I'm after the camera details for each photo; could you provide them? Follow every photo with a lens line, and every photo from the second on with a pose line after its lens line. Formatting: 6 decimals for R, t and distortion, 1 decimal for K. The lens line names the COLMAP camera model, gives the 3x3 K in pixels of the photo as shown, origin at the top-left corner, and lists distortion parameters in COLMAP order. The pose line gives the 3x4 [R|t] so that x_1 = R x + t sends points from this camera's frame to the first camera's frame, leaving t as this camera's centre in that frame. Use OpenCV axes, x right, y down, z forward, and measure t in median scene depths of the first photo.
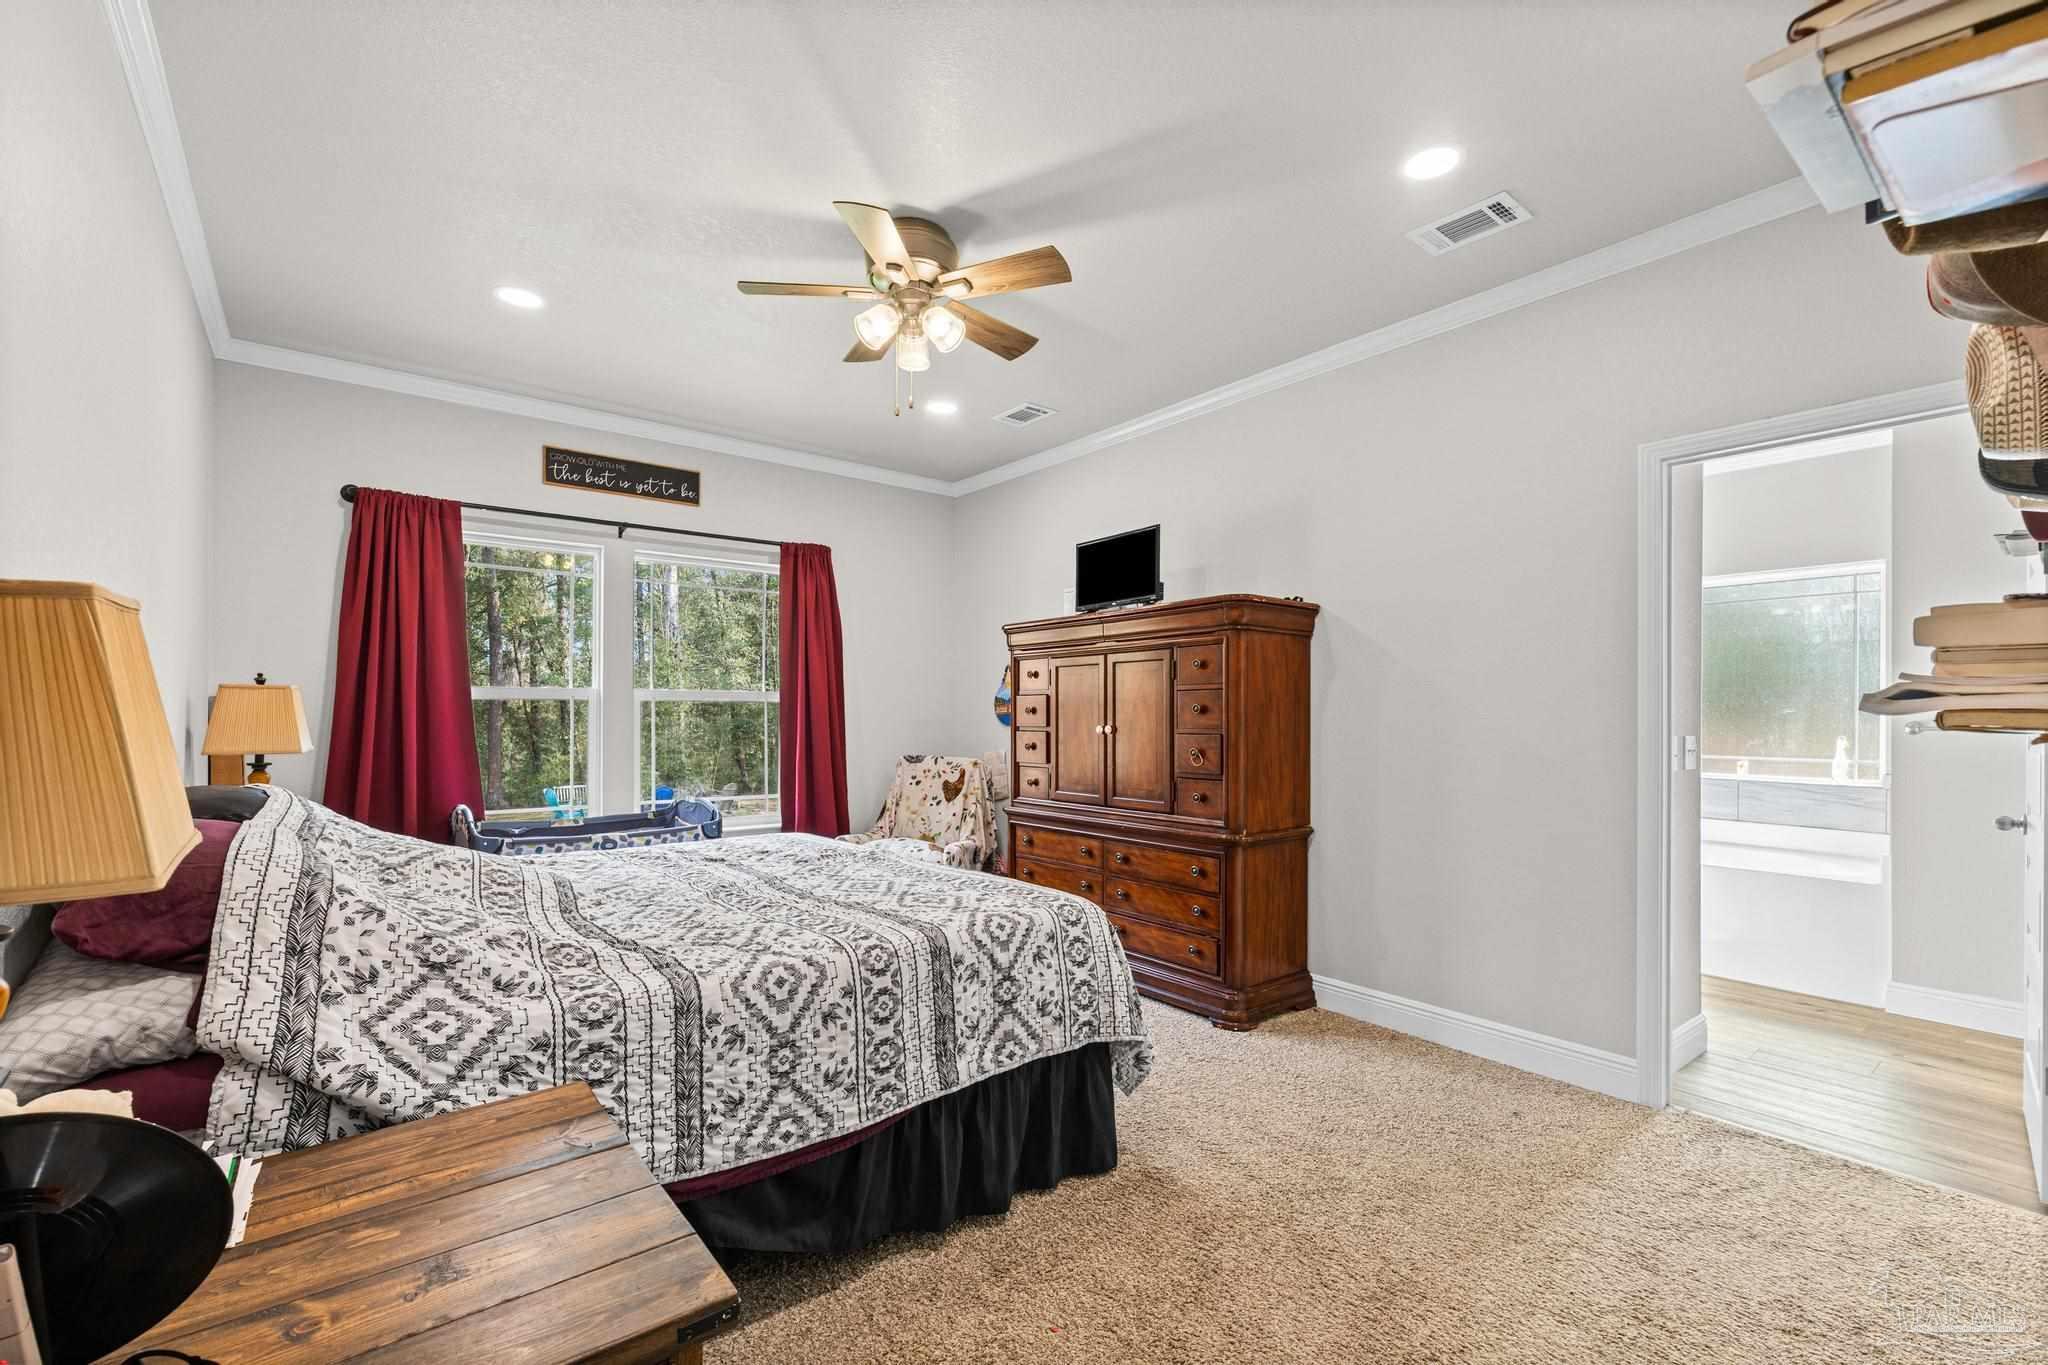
lens RADIAL K [[883.3, 0, 1022.0], [0, 883.3, 700.9], [0, 0, 1]] dist [0.002362, 0.001052]
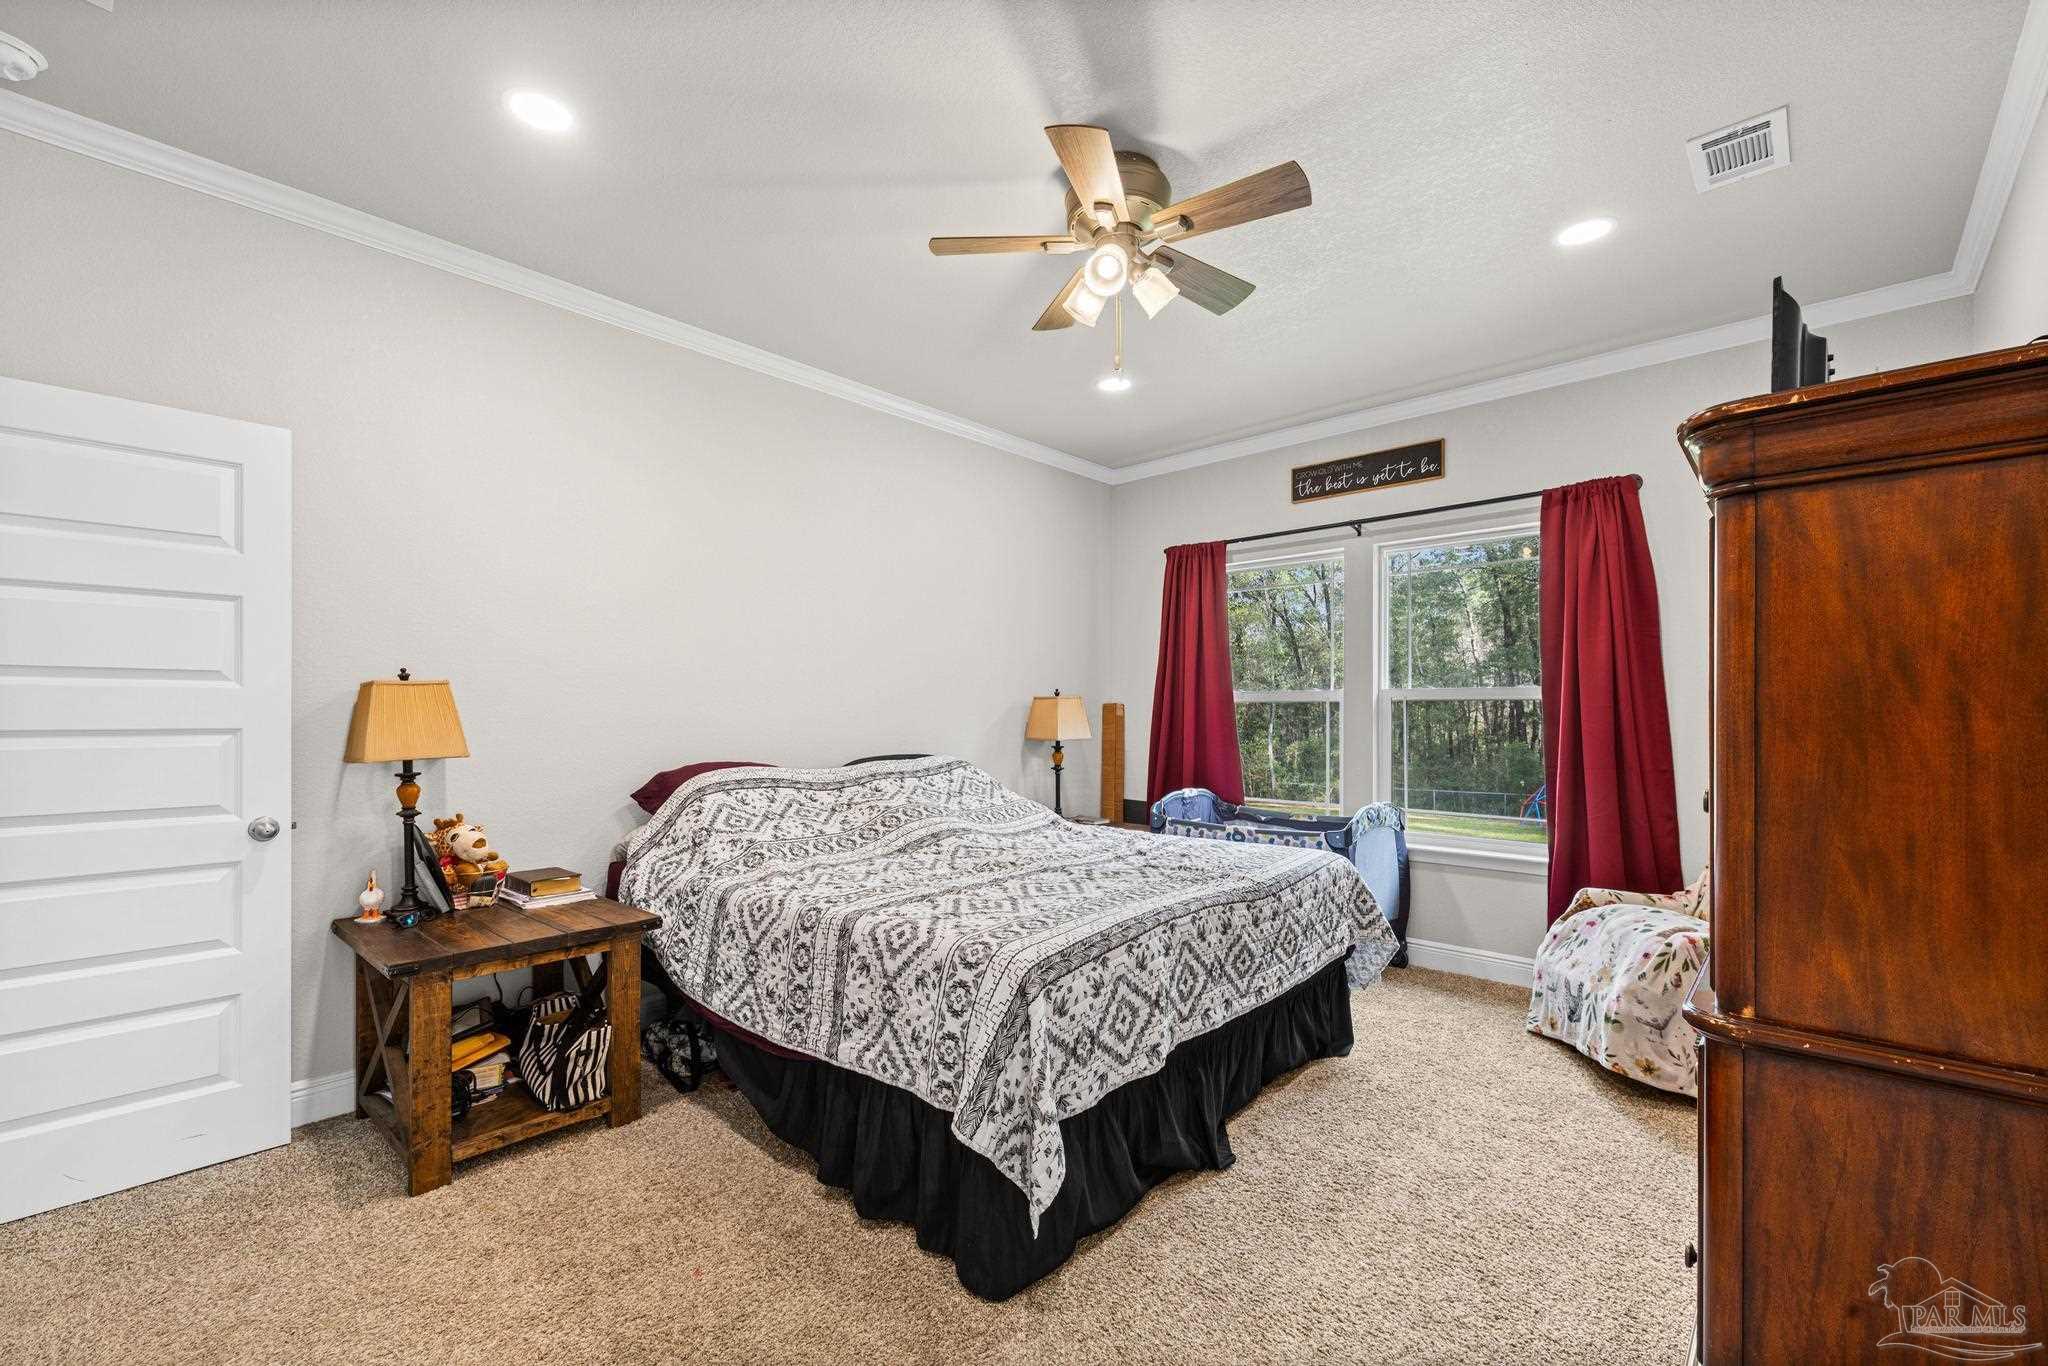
lens RADIAL K [[883.3, 0, 1021.6], [0, 883.3, 704.4], [0, 0, 1]] dist [0.002362, 0.001052]
pose [[0.141871, -0.014958, -0.989772, 0.907133], [0.014271, 0.999813, -0.013064, 0.020106], [0.989782, -0.012272, 0.142058, 0.956351]]
